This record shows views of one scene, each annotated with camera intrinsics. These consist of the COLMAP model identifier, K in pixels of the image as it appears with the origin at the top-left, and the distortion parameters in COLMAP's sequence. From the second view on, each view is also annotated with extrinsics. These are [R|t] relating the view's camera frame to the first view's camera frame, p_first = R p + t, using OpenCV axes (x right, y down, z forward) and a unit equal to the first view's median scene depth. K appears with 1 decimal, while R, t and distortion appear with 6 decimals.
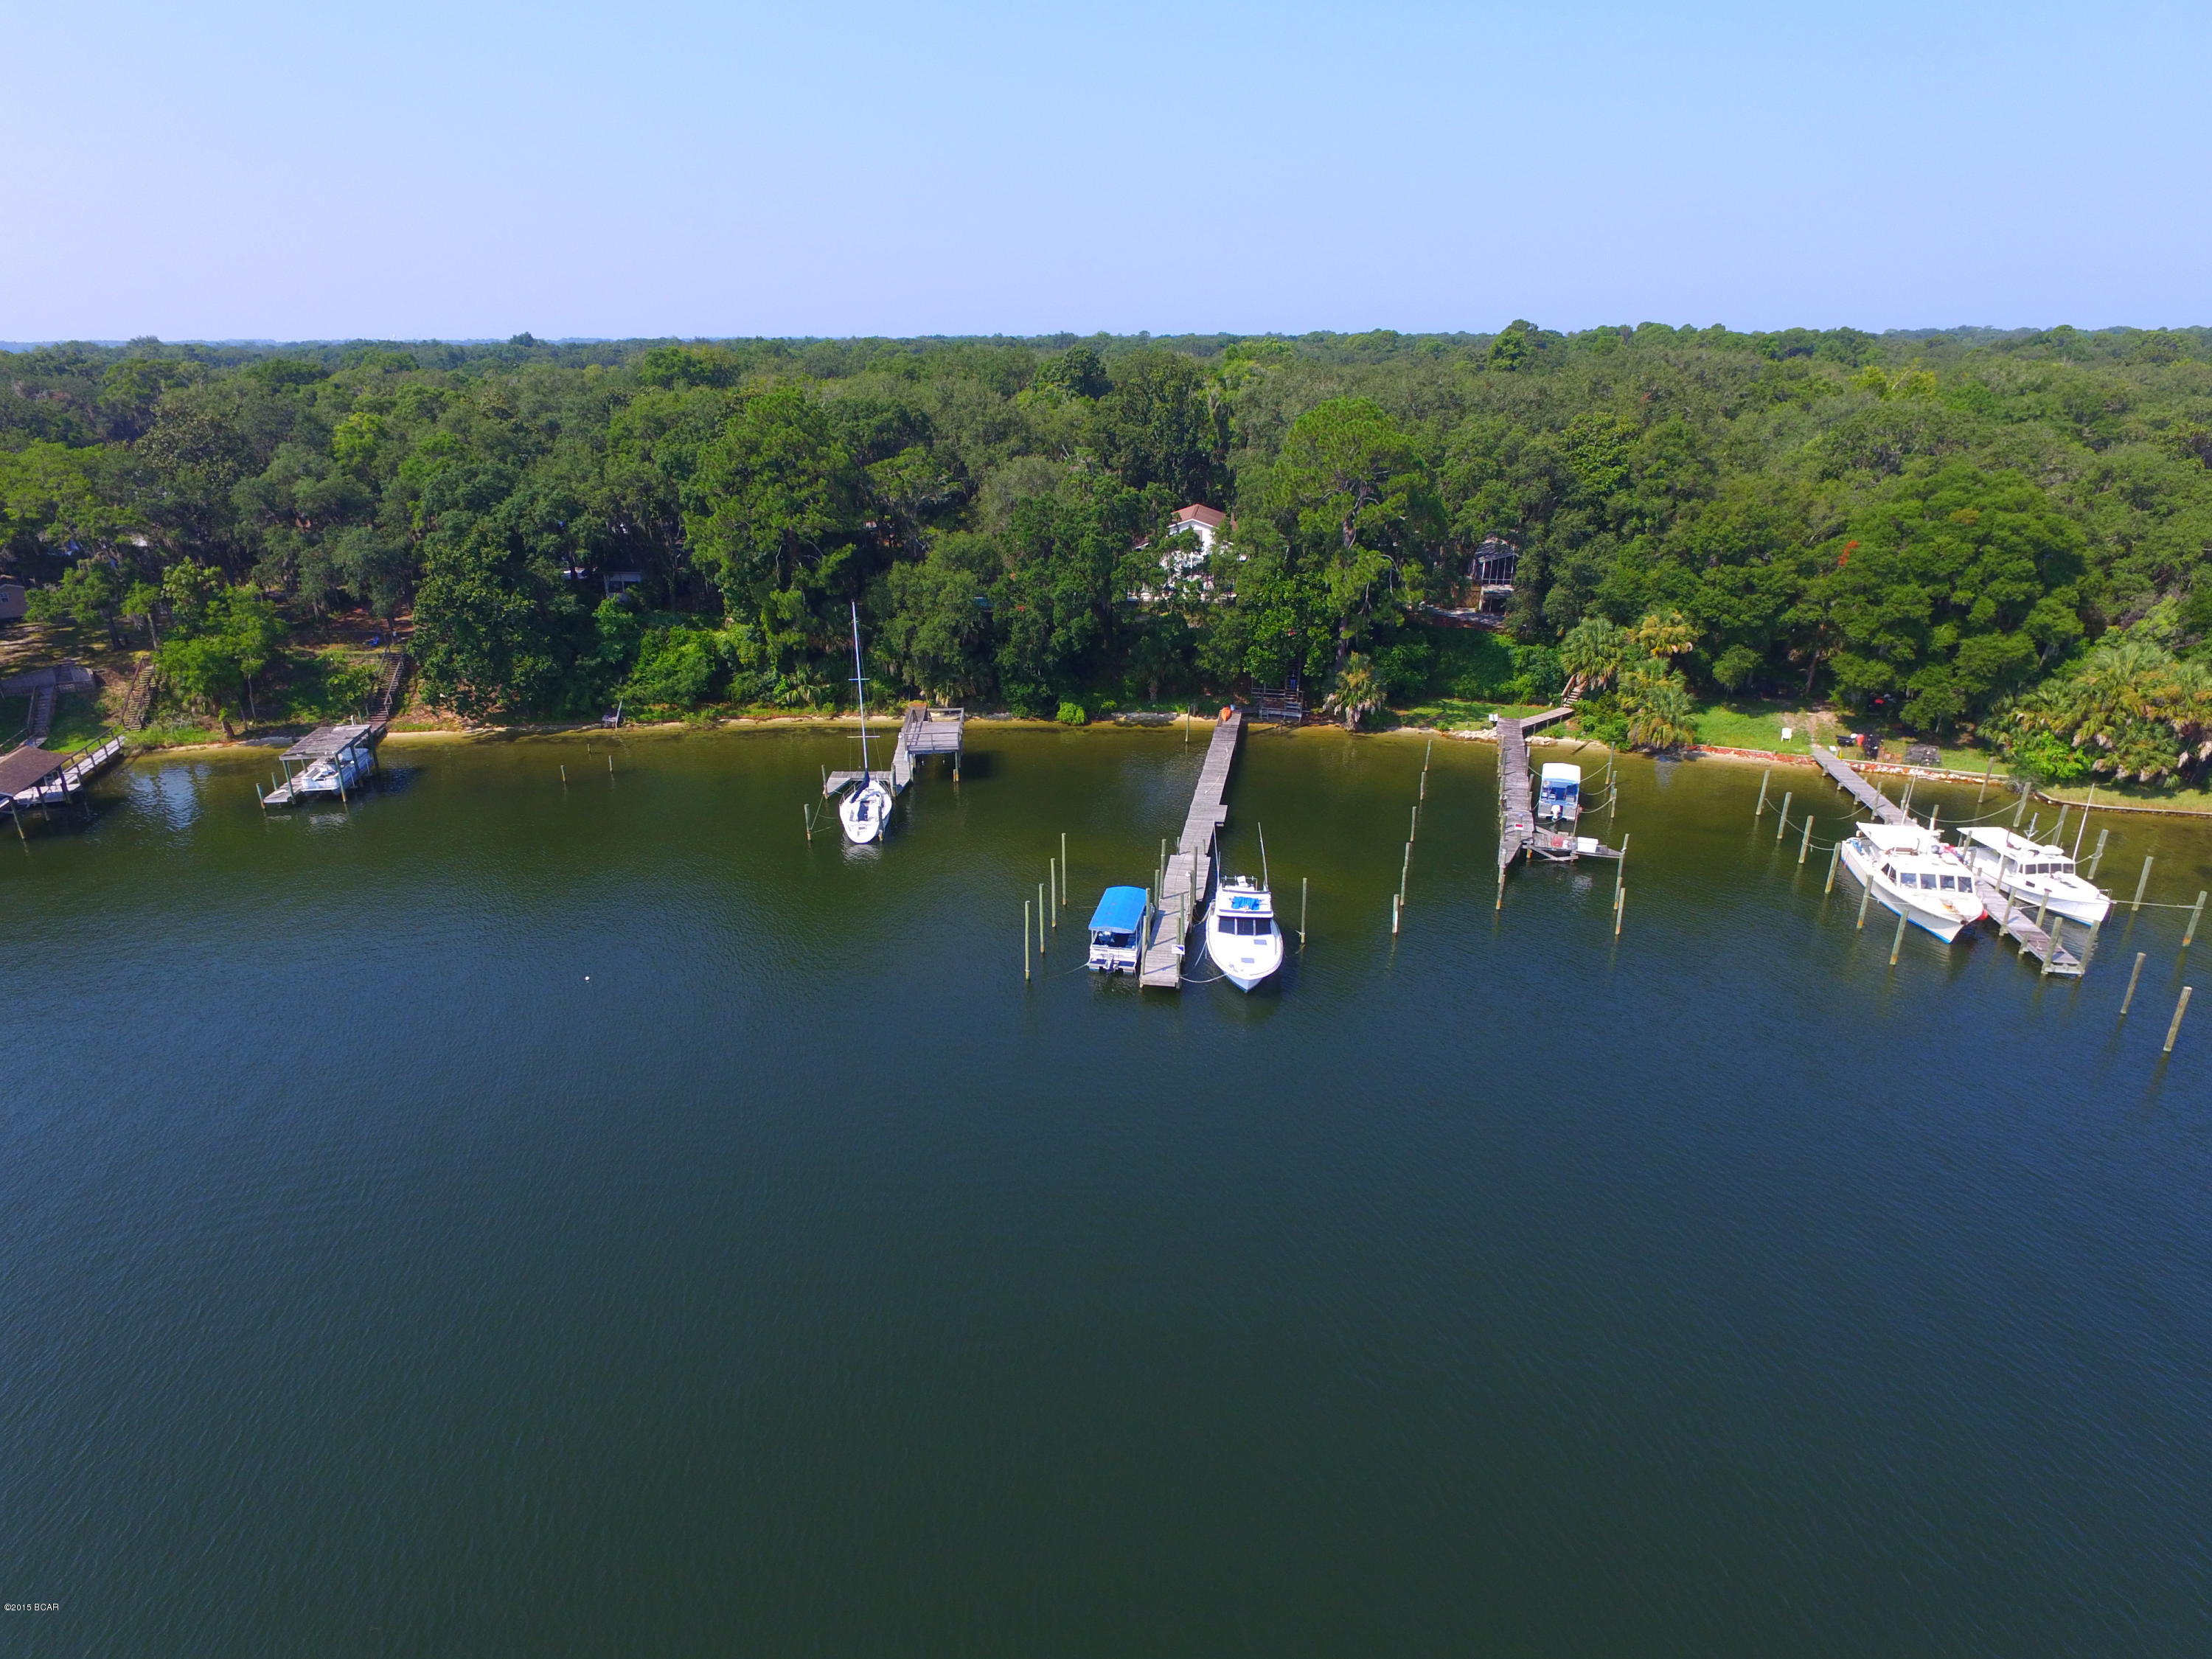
lens RADIAL K [[1288.3, 0, 1102.1], [0, 1288.3, 826.3], [0, 0, 1]] dist [0.018205, -0.000319]
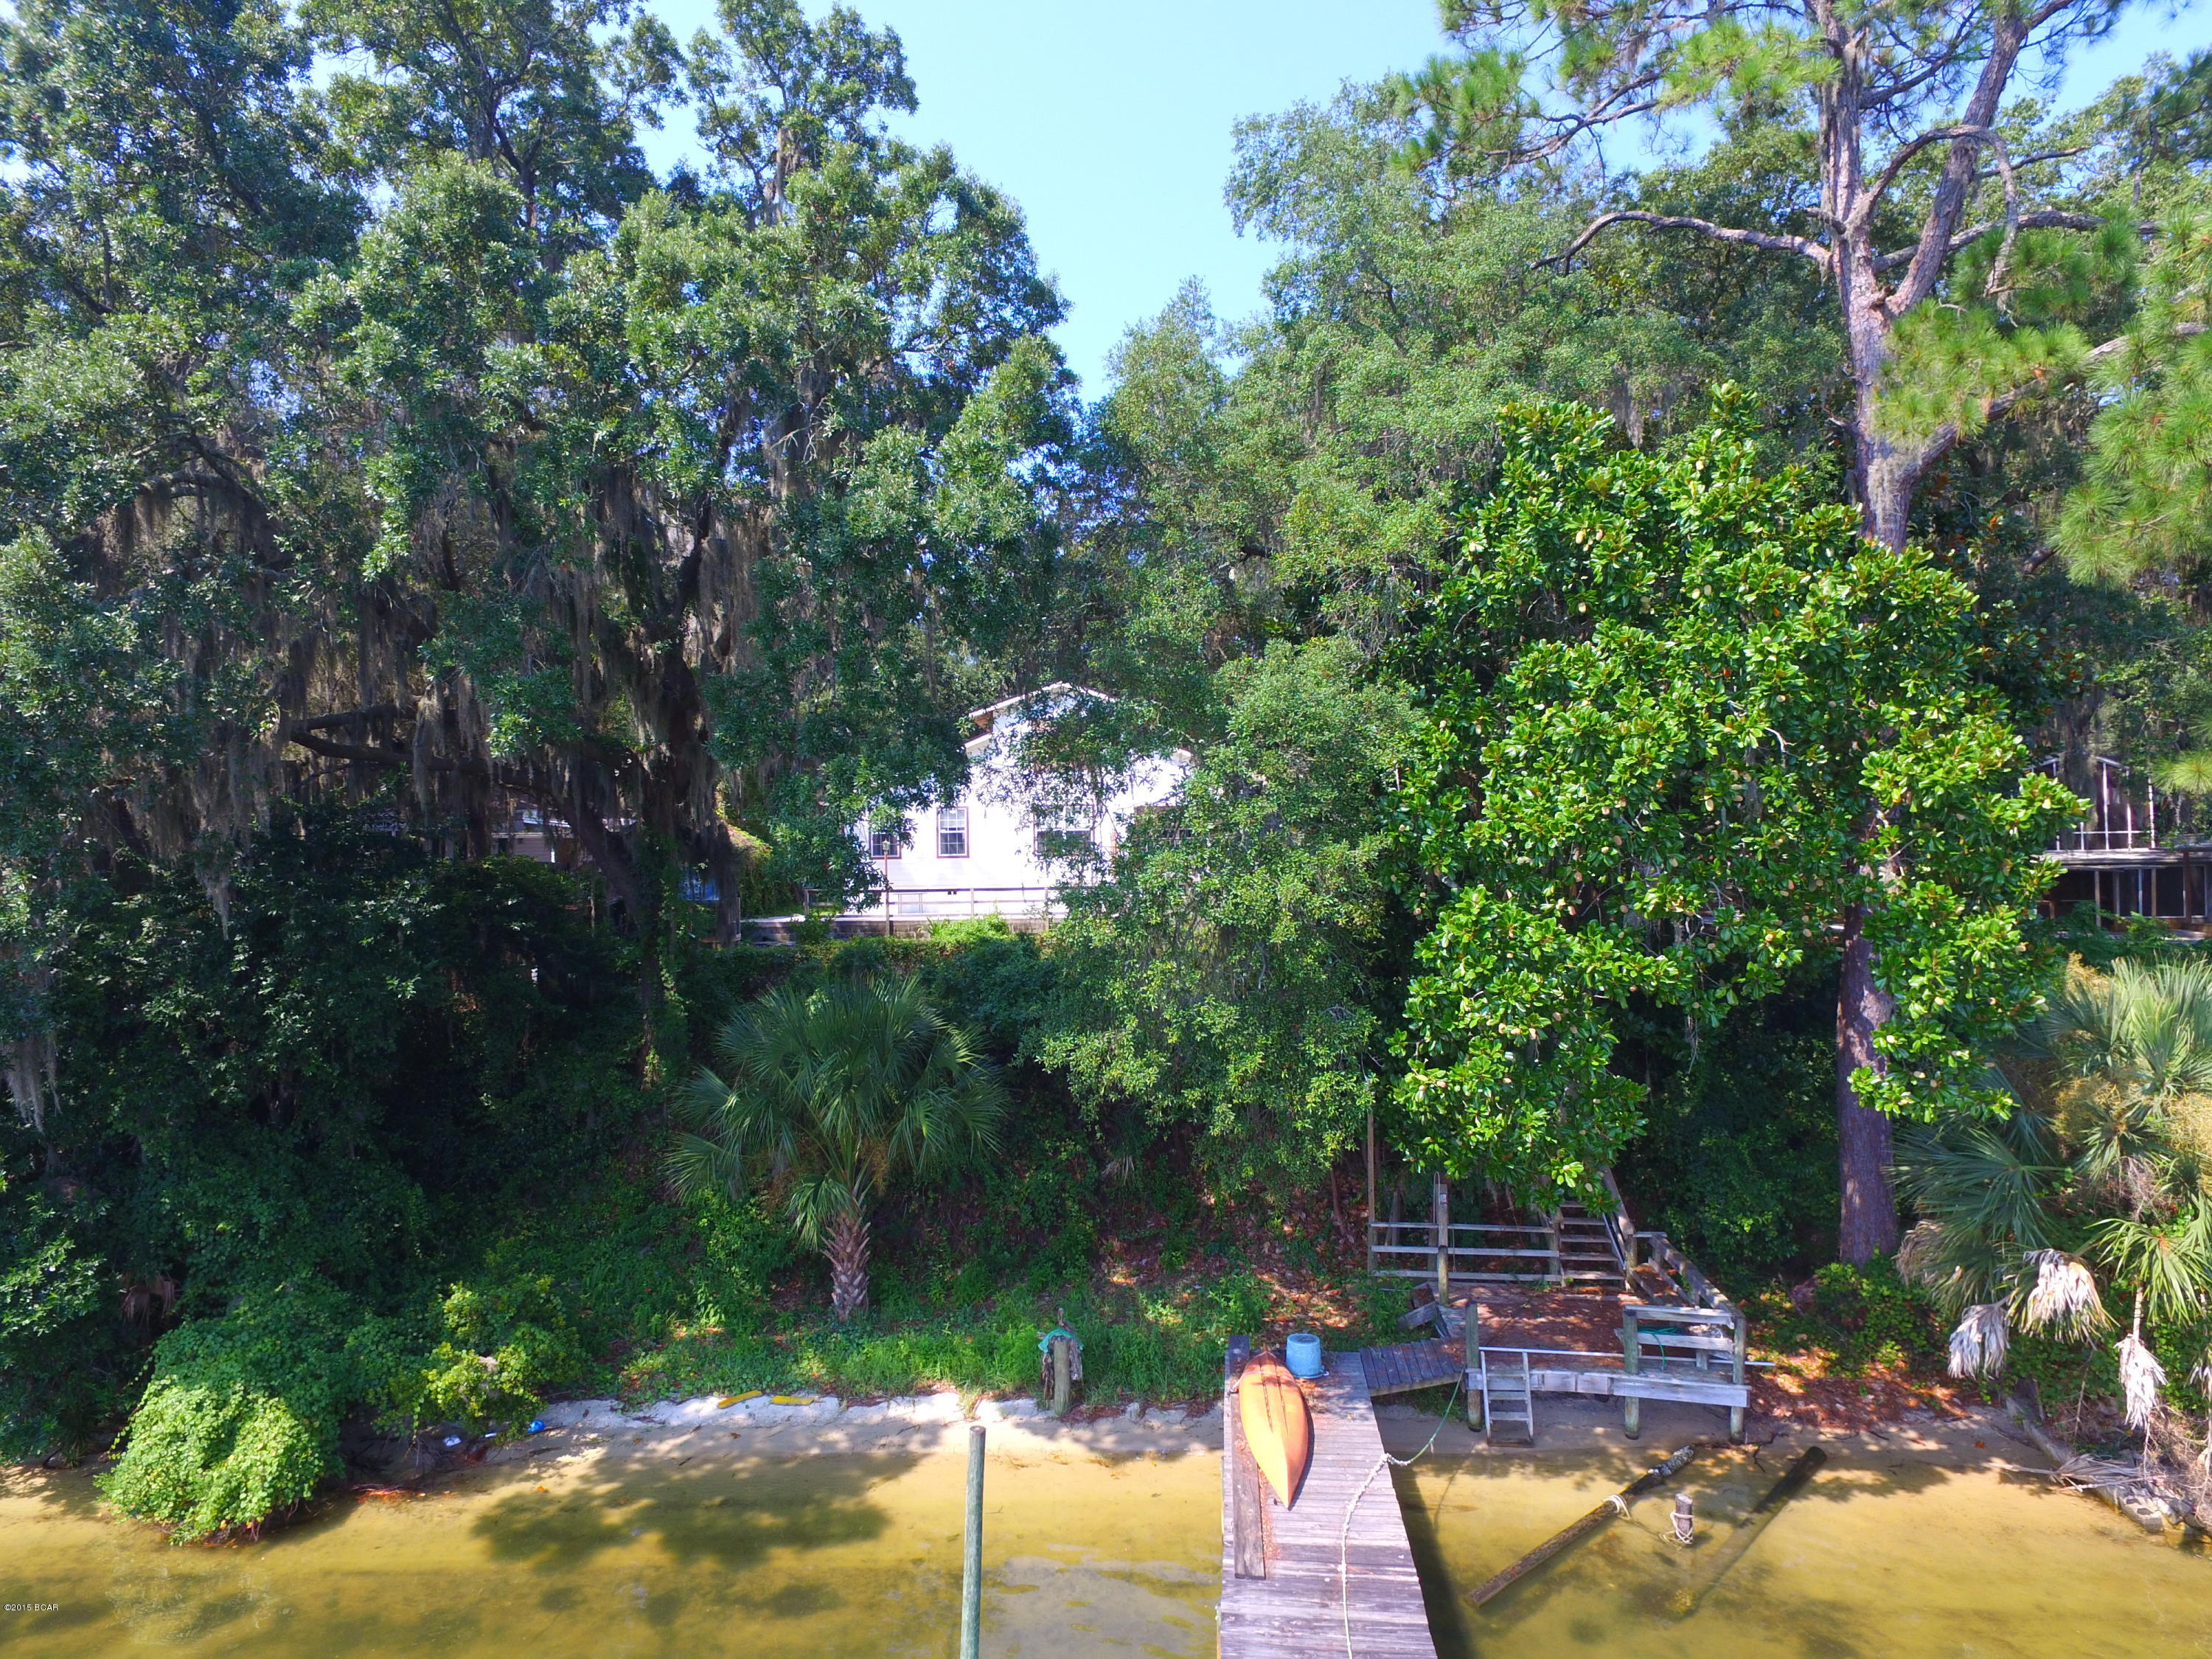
lens RADIAL K [[1288.3, 0, 1108.1], [0, 1288.3, 821.4], [0, 0, 1]] dist [0.018205, -0.000319]
pose [[0.996790, 0.000660, 0.080054, 0.065868], [0.031319, 0.917054, -0.397530, -0.091259], [-0.073676, 0.398761, 0.914090, 0.836137]]
